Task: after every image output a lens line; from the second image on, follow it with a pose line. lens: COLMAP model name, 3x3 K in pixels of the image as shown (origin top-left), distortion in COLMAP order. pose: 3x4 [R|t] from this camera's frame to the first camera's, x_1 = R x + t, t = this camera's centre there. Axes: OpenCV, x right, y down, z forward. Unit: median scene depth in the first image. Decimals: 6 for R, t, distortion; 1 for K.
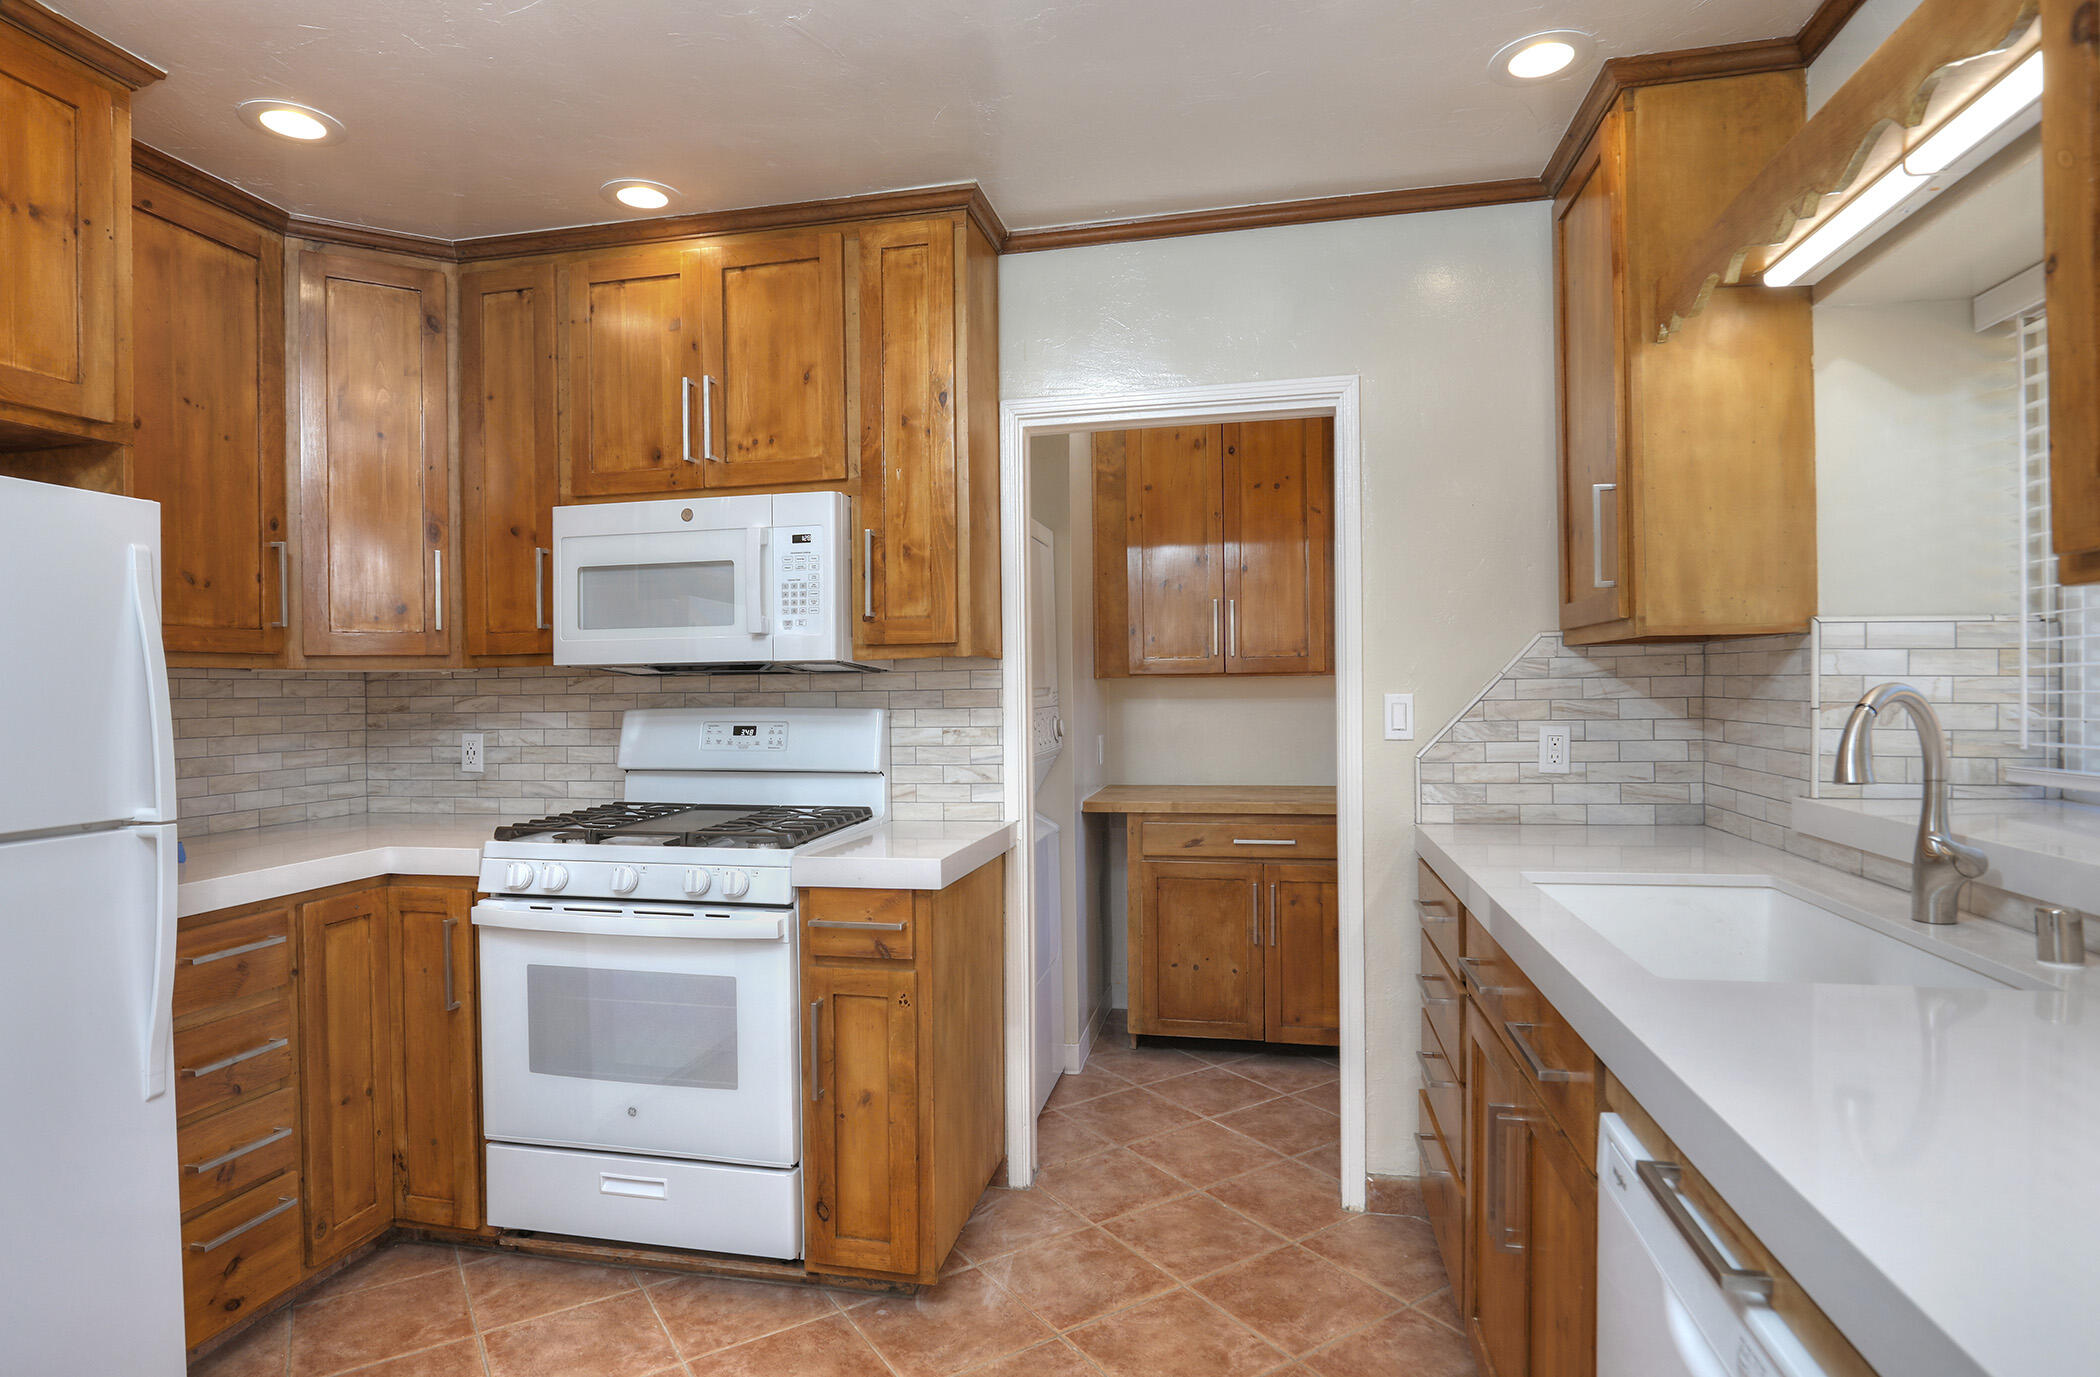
lens RADIAL K [[1129.9, 0, 1003.9], [0, 1129.9, 692.5], [0, 0, 1]] dist [-0.022800, -0.000493]
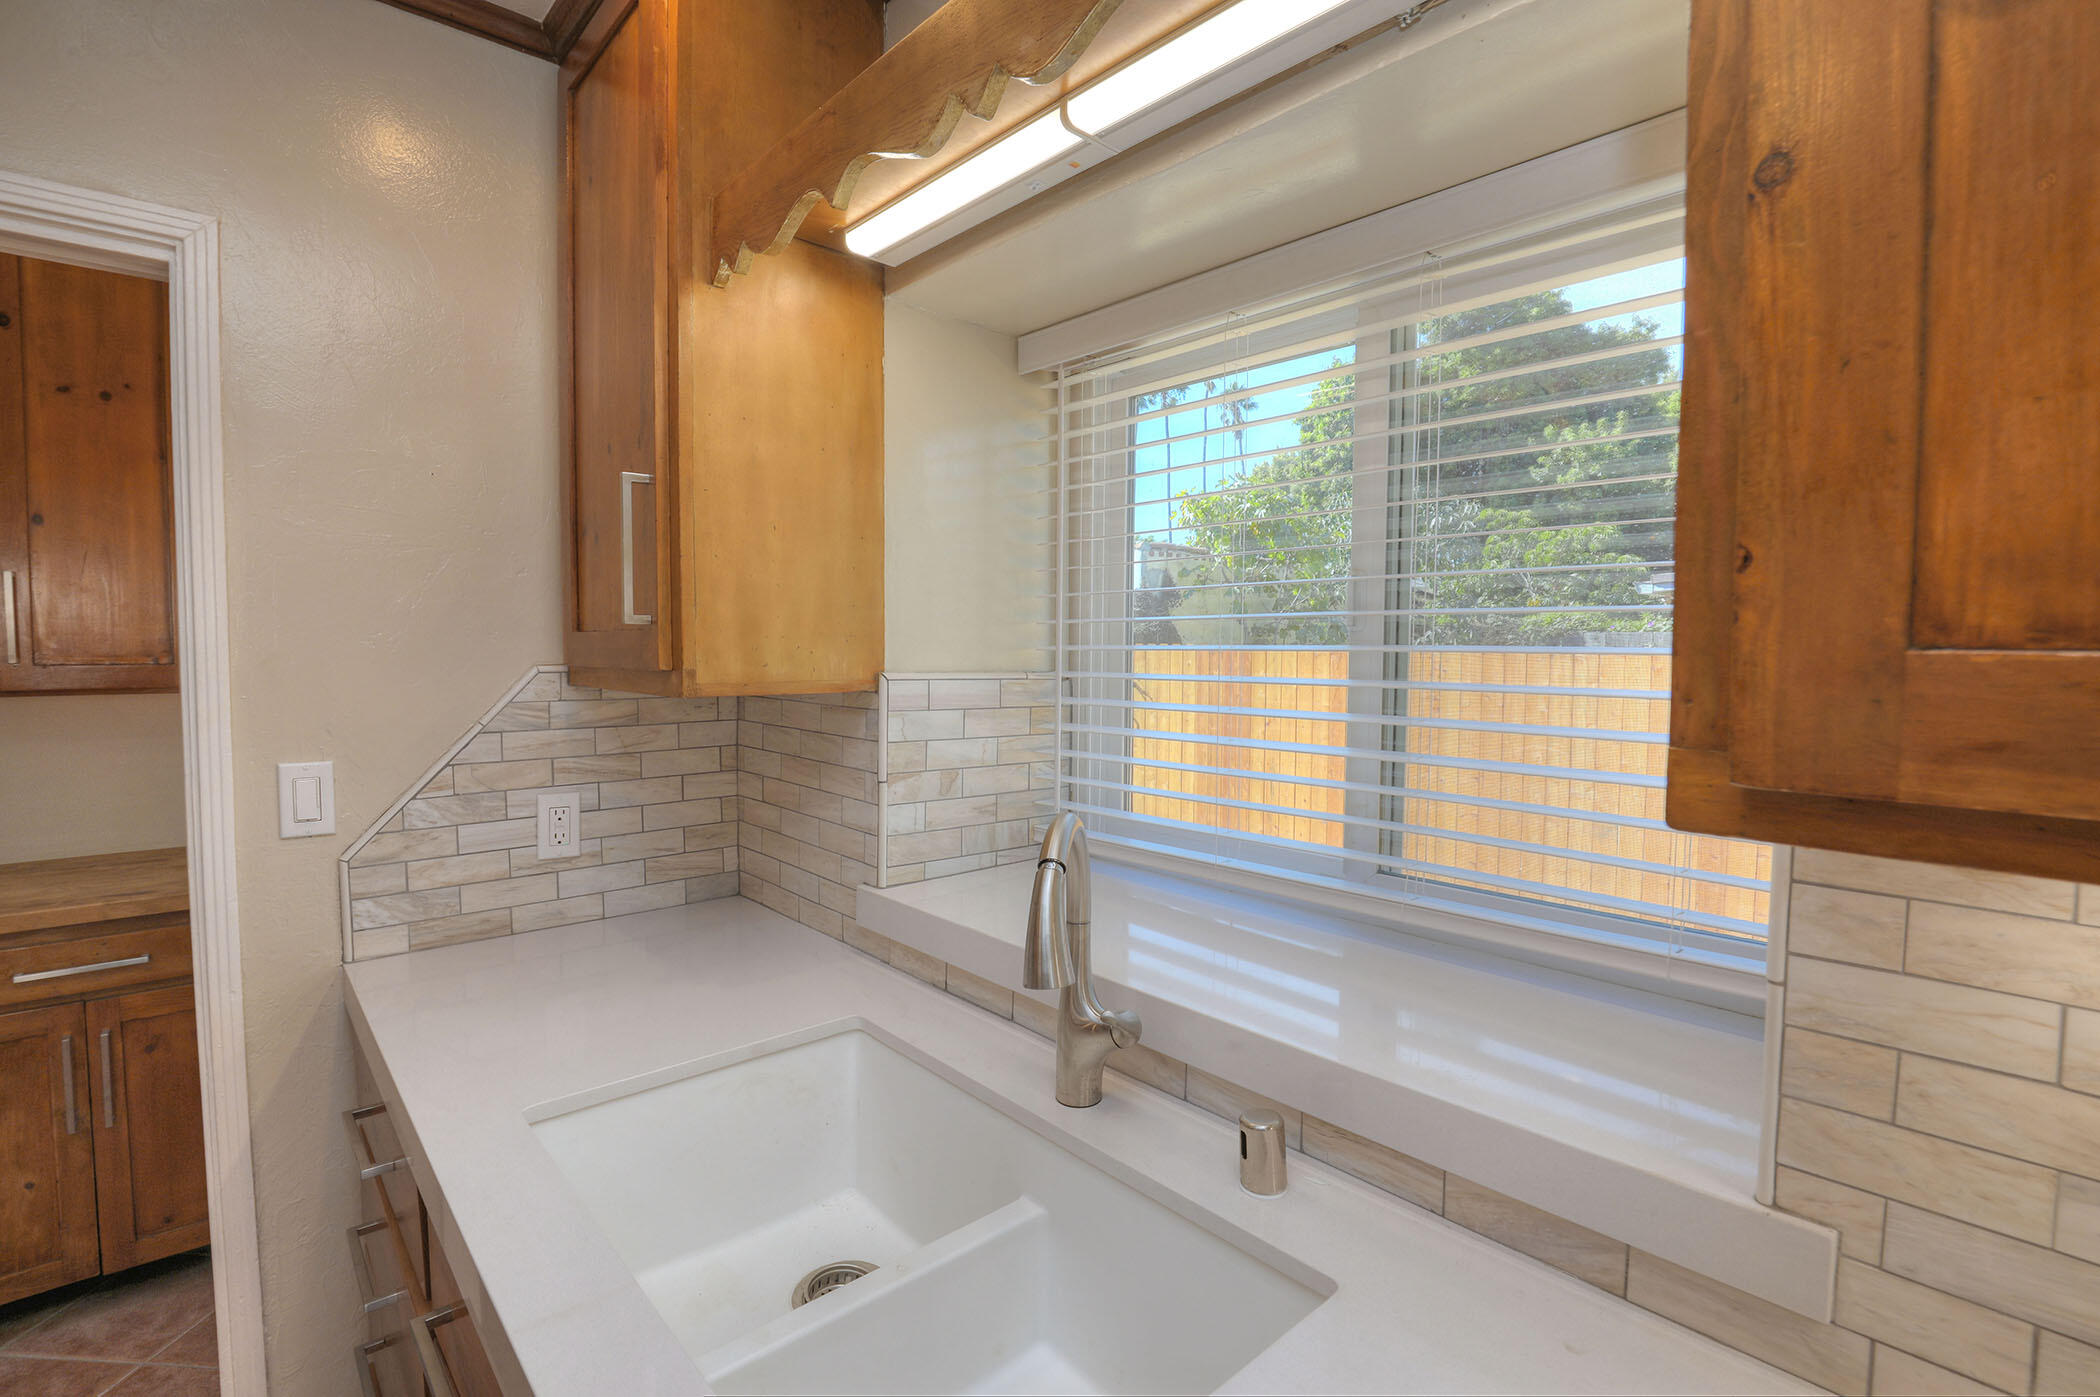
lens RADIAL K [[987.1, 0, 1096.7], [0, 987.1, 703.4], [0, 0, 1]] dist [-0.035385, 0.005537]
pose [[0.557090, -0.029142, 0.829940, 0.160369], [-0.012277, 0.998986, 0.043318, -0.062666], [-0.830361, -0.034321, 0.556168, 0.360908]]
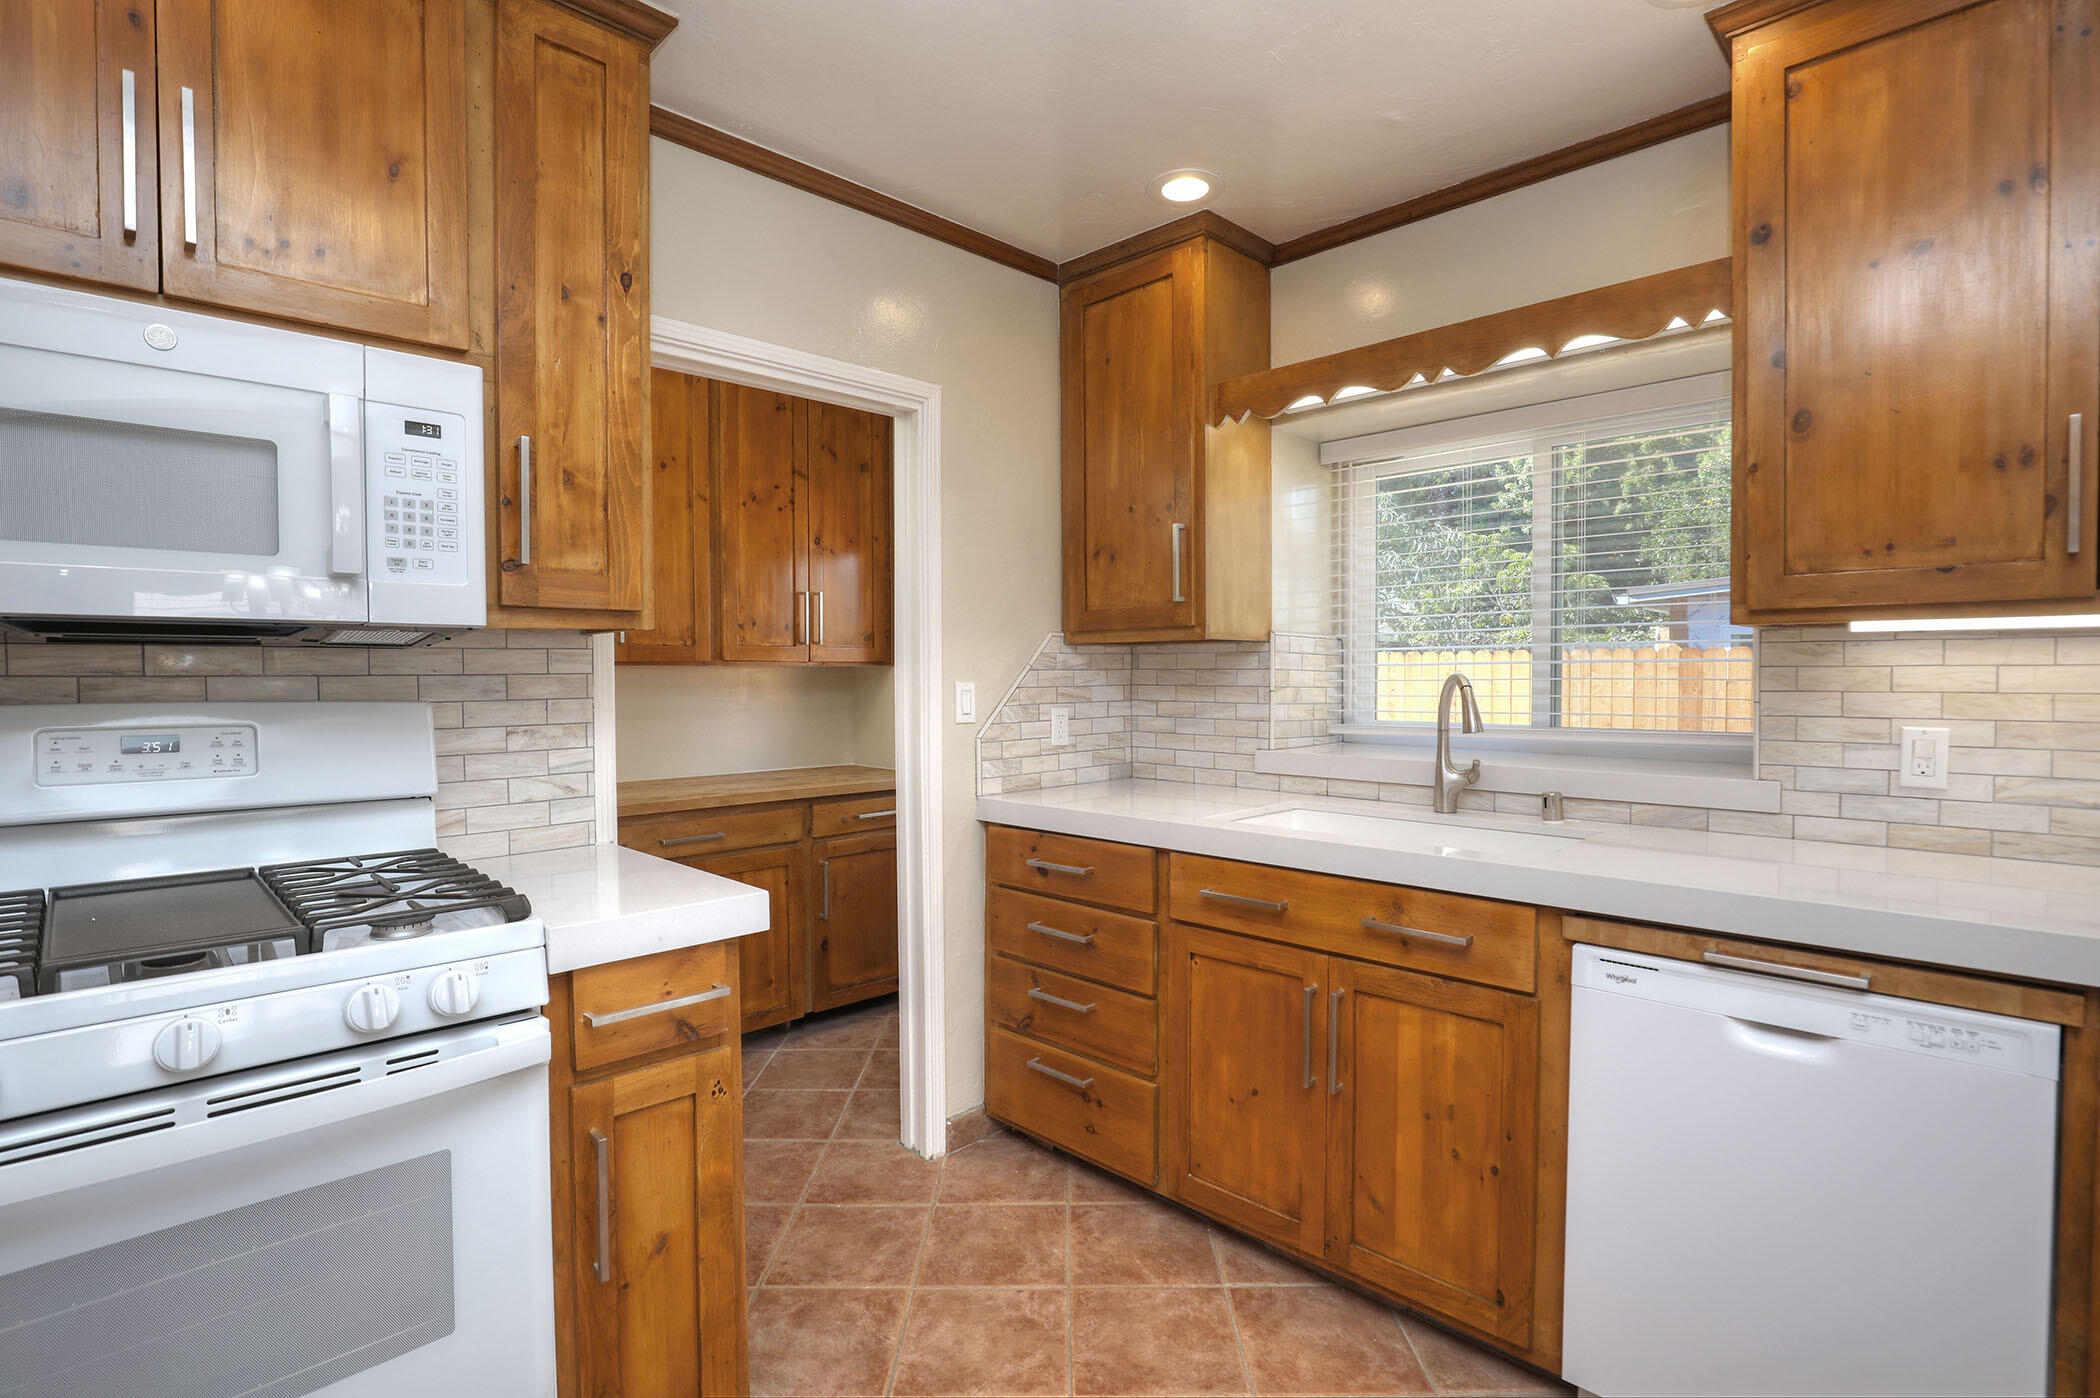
lens RADIAL K [[1001.2, 0, 1104.5], [0, 1001.2, 702.4], [0, 0, 1]] dist [-0.028476, 0.000273]
pose [[0.515659, -0.013714, 0.856684, -0.449286], [0.001828, 0.999887, 0.014906, 0.007398], [-0.856792, -0.006120, 0.515625, 0.389379]]
